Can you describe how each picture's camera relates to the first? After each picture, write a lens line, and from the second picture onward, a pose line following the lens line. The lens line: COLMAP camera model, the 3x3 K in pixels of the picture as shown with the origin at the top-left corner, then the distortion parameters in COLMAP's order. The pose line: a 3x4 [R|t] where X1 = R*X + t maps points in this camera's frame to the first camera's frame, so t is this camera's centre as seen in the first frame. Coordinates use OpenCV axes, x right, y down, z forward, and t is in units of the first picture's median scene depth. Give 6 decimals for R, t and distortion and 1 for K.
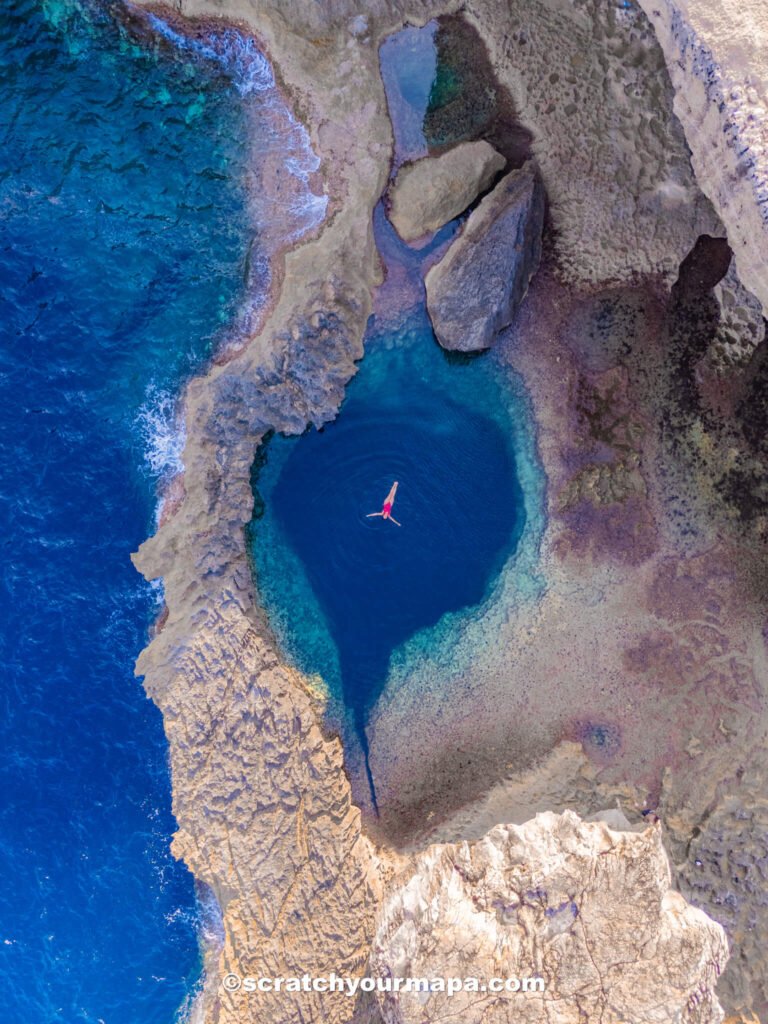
lens RADIAL K [[771.9, 0, 388.7], [0, 771.9, 511.5], [0, 0, 1]] dist [0.004508, -0.010885]
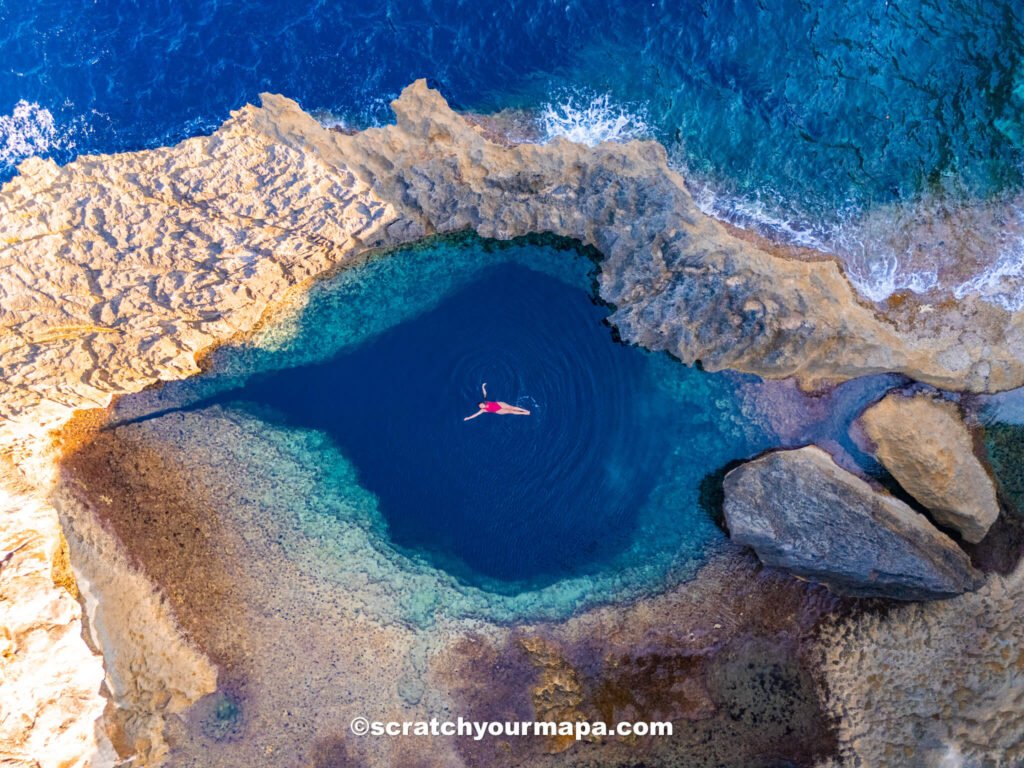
lens RADIAL K [[771.9, 0, 512.0], [0, 771.9, 383.5], [0, 0, 1]] dist [0.004508, -0.010885]
pose [[0.064986, 0.997884, 0.002208, -0.036732], [-0.997853, 0.065002, -0.007982, -0.003727], [-0.008109, -0.001685, 0.999966, 0.252770]]
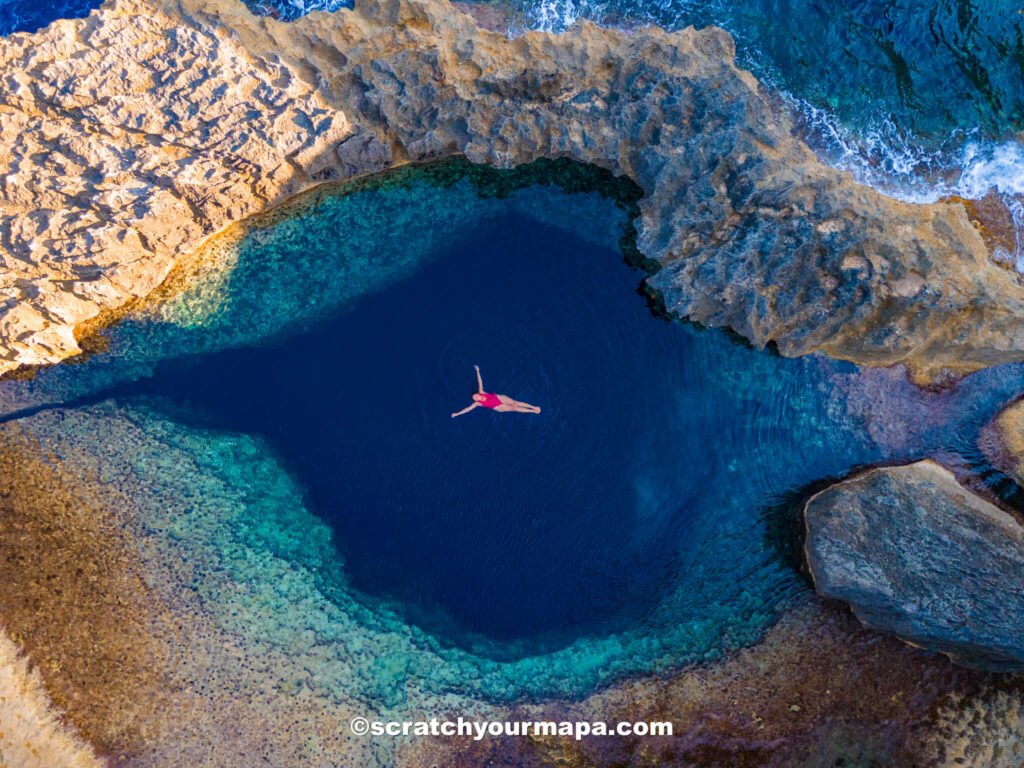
lens RADIAL K [[771.9, 0, 508.9], [0, 771.9, 381.0], [0, 0, 1]] dist [0.004508, -0.010885]
pose [[0.059970, 0.998177, -0.006870, -0.024560], [-0.998175, 0.059918, -0.007537, -0.002040], [-0.007112, 0.007309, 0.999948, 0.470831]]
